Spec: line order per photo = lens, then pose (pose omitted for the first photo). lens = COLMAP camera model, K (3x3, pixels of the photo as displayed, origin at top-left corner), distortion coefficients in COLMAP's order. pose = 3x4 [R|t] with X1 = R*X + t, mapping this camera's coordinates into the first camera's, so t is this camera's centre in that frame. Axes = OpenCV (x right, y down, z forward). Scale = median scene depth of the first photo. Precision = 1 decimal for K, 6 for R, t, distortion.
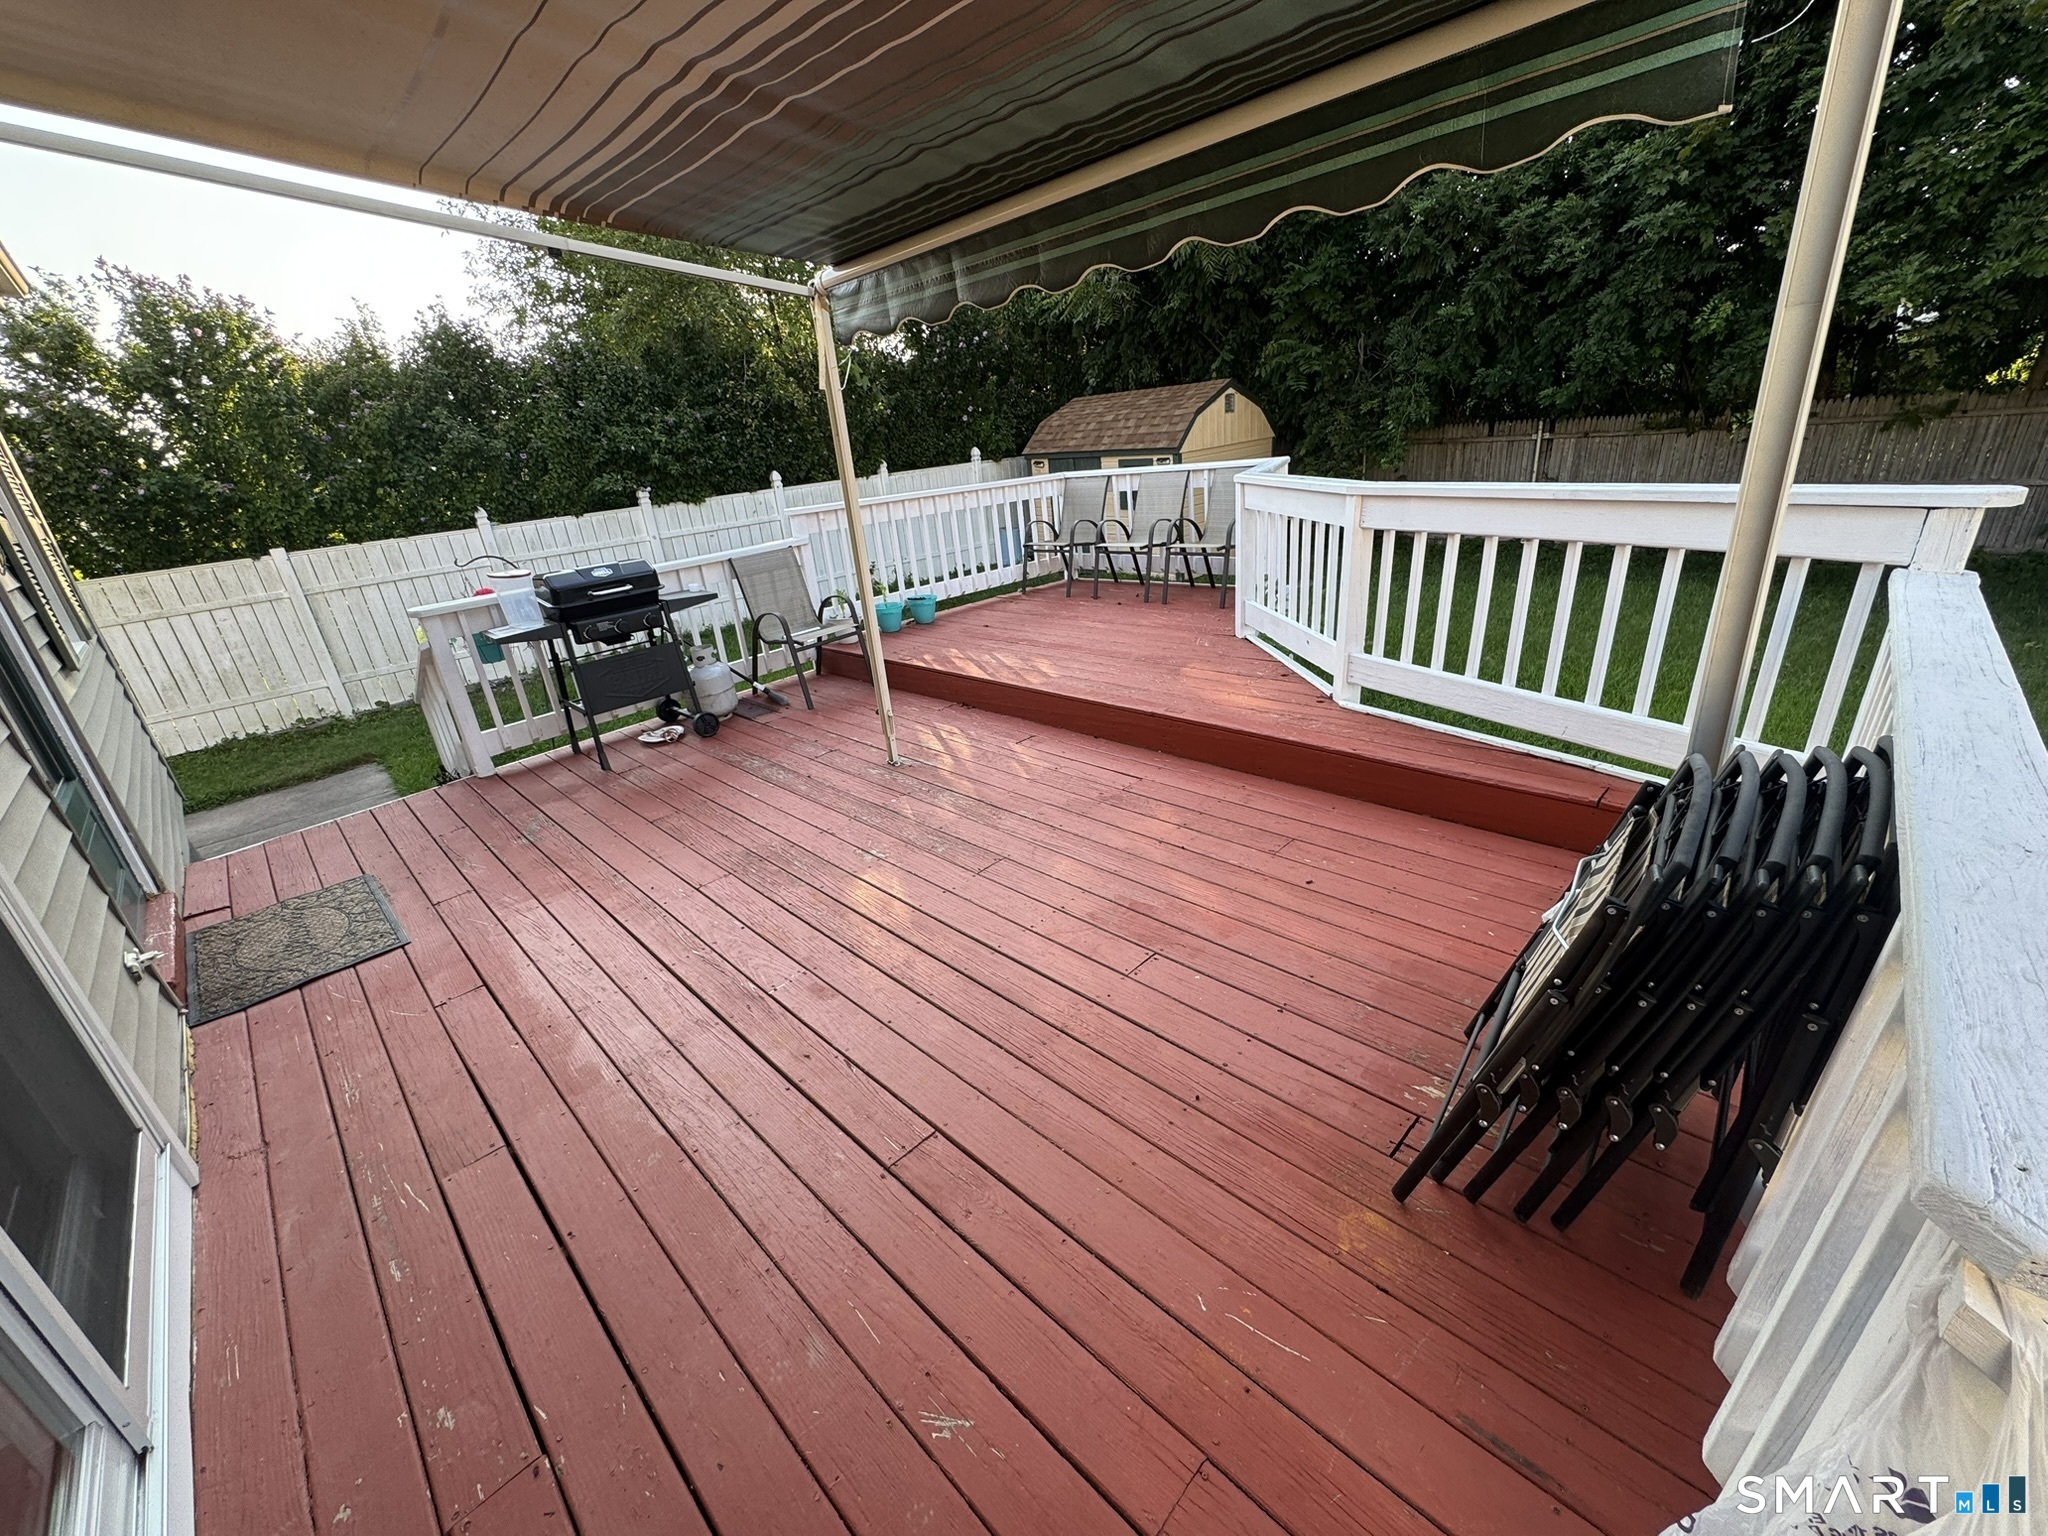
lens RADIAL K [[816.8, 0, 1024.9], [0, 816.8, 763.3], [0, 0, 1]] dist [-0.000522, -0.000289]
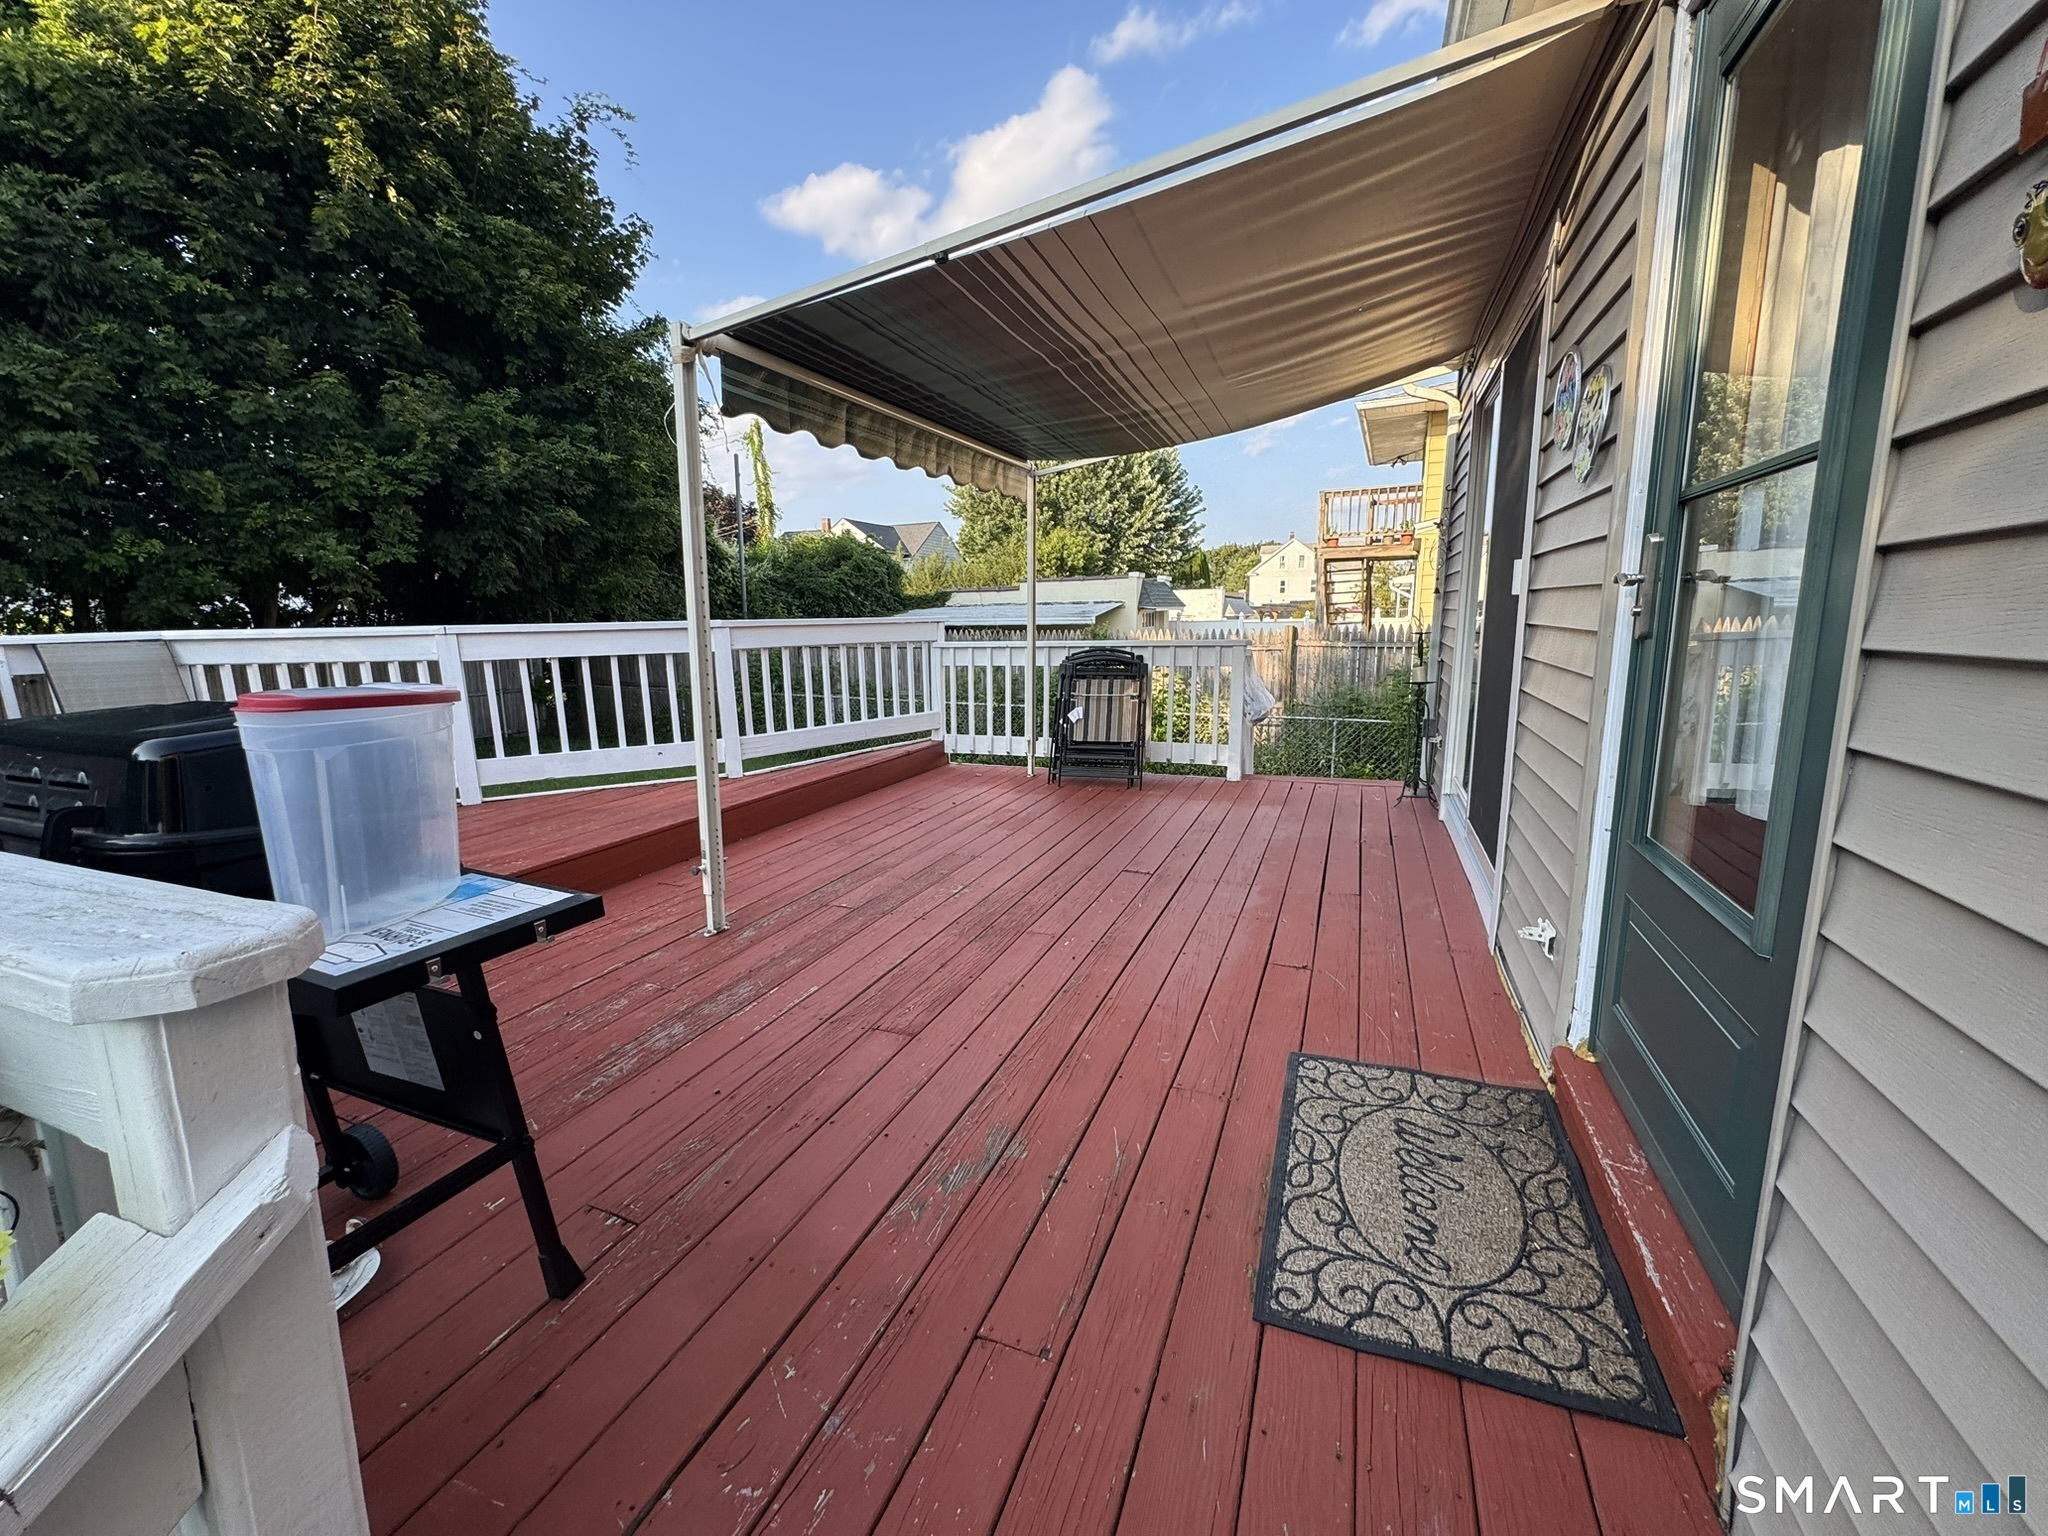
lens RADIAL K [[821.4, 0, 1024.0], [0, 821.4, 768.0], [0, 0, 1]] dist [-0.001924, 0.000513]
pose [[-0.383862, -0.070649, 0.920684, -1.154515], [0.394595, 0.888894, 0.232729, -0.239881], [-0.834832, 0.452633, -0.313334, 1.146922]]
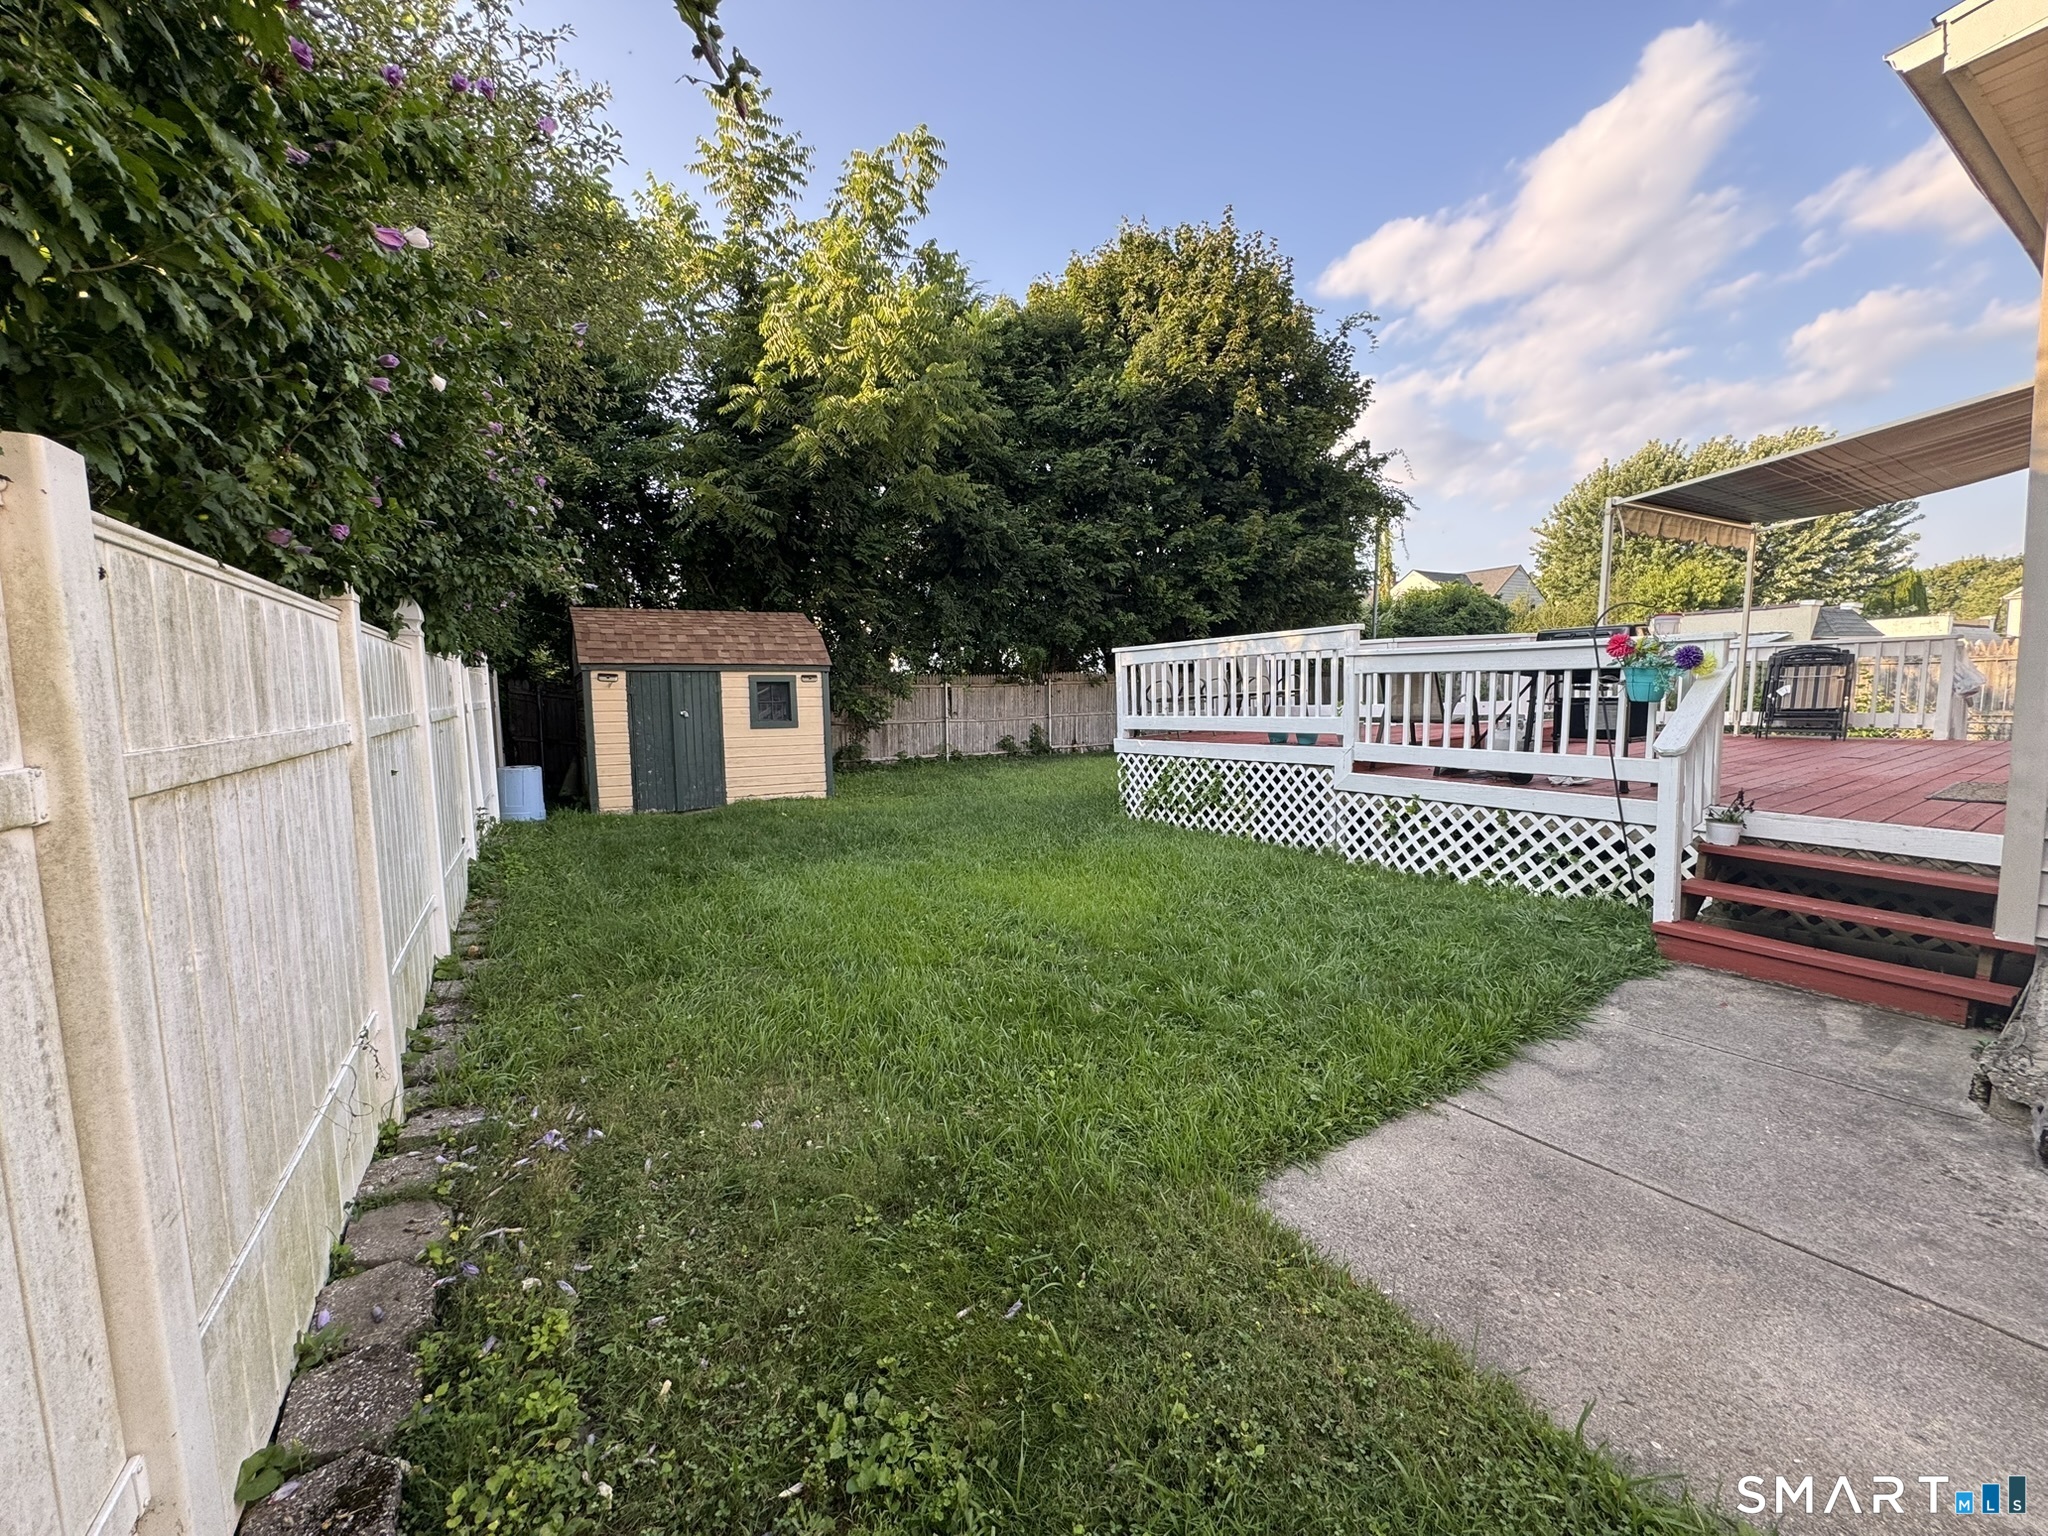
lens RADIAL K [[821.4, 0, 1024.0], [0, 821.4, 768.0], [0, 0, 1]] dist [-0.001924, 0.000513]
pose [[0.213363, -0.013223, 0.976884, -2.343356], [0.377214, 0.923485, -0.069887, -0.357517], [-0.901214, 0.383406, 0.202025, 1.996095]]
